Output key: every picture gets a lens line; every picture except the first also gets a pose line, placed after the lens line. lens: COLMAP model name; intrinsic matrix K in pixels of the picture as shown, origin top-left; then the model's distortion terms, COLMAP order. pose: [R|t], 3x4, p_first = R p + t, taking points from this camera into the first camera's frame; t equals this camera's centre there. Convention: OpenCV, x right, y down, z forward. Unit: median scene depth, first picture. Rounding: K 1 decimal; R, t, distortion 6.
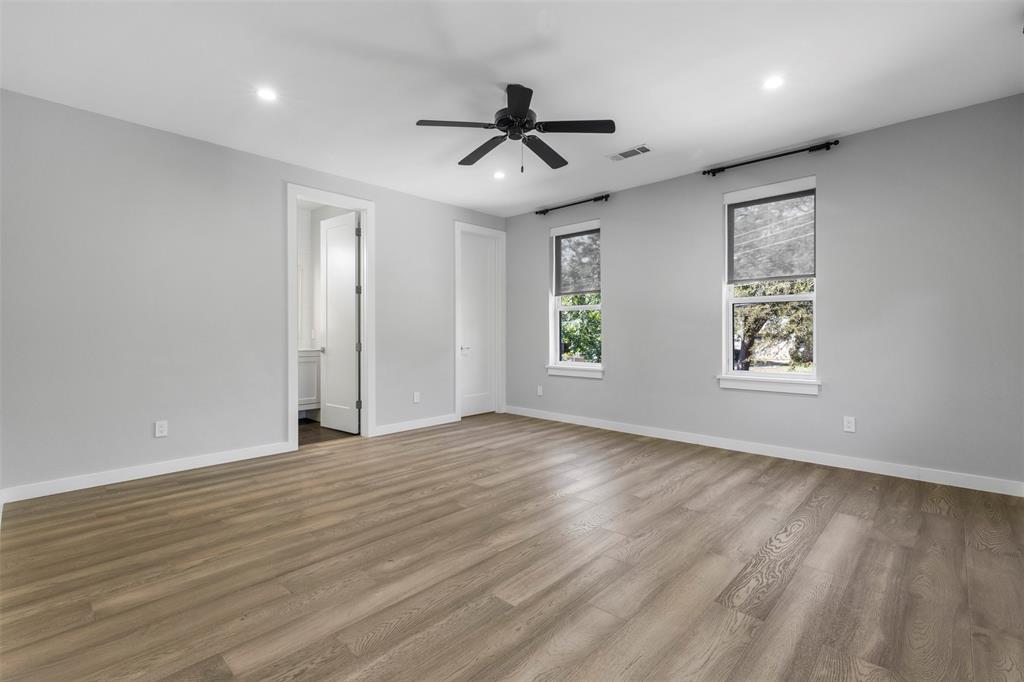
lens RADIAL K [[464.1, 0, 509.0], [0, 464.1, 336.9], [0, 0, 1]] dist [0.003684, 0.000026]
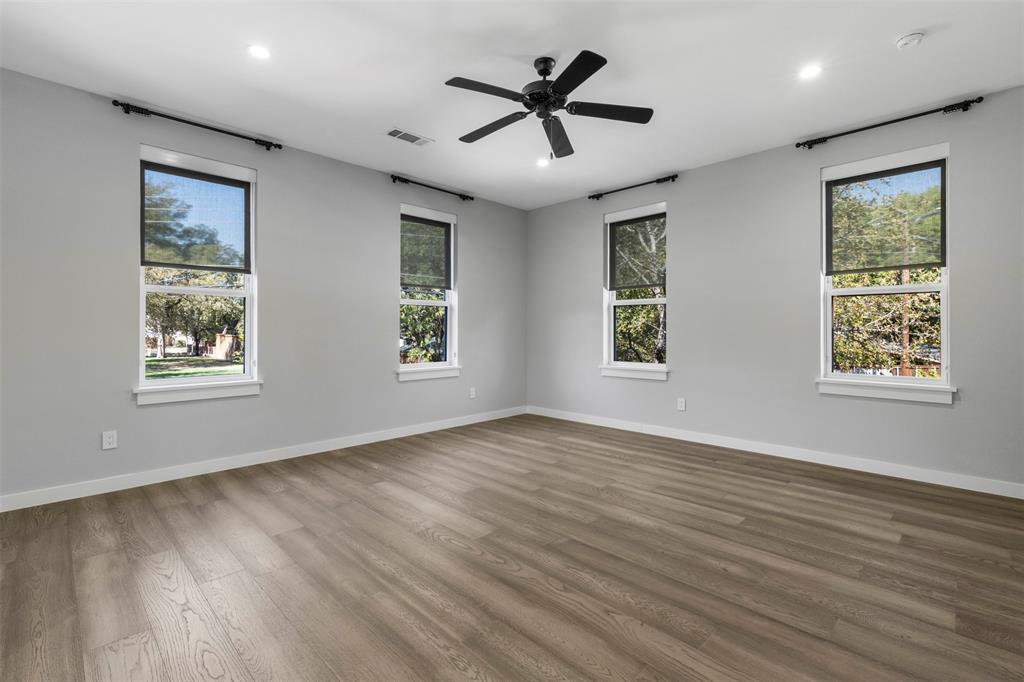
lens RADIAL K [[464.1, 0, 510.1], [0, 464.1, 333.9], [0, 0, 1]] dist [0.003684, 0.000026]
pose [[0.024757, -0.009689, 0.999647, -1.065479], [0.008291, 0.999921, 0.009486, -0.013328], [-0.999659, 0.008053, 0.024835, 1.239452]]
